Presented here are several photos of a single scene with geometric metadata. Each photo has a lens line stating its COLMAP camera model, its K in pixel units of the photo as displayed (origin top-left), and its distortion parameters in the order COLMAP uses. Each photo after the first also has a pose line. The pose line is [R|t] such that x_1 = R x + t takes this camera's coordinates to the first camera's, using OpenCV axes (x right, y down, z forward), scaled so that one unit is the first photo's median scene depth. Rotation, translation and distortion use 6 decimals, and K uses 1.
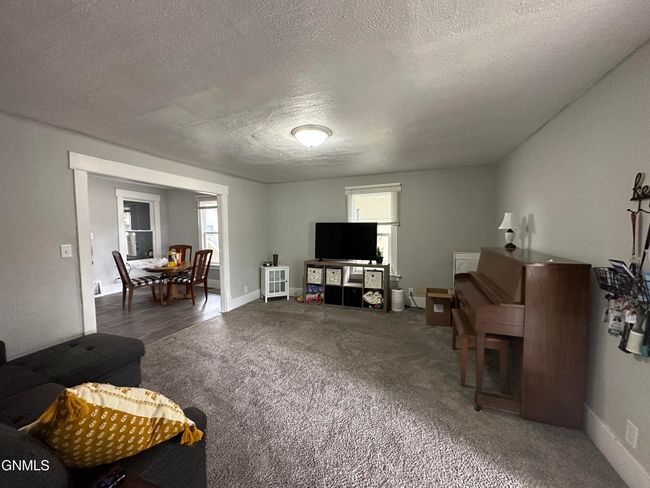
lens RADIAL K [[257.3, 0, 325.6], [0, 257.3, 243.1], [0, 0, 1]] dist [-0.003574, -0.000227]
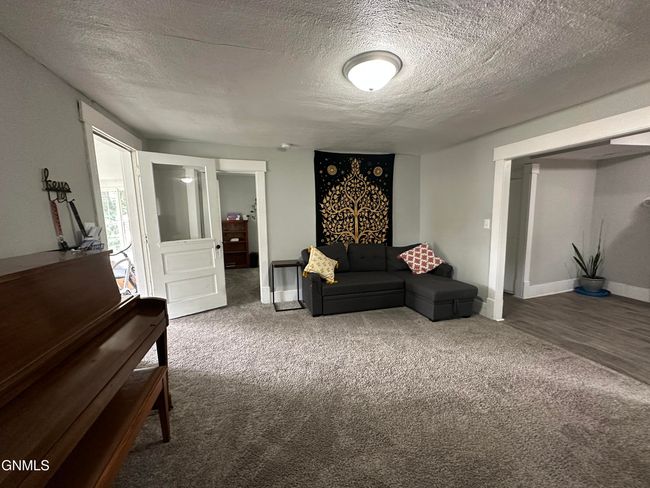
lens RADIAL K [[257.3, 0, 323.8], [0, 257.3, 246.1], [0, 0, 1]] dist [-0.003574, -0.000227]
pose [[-0.804904, 0.090534, -0.586458, 0.457566], [-0.014137, 0.985087, 0.171474, -0.068291], [0.593237, 0.146311, -0.791621, 1.414175]]
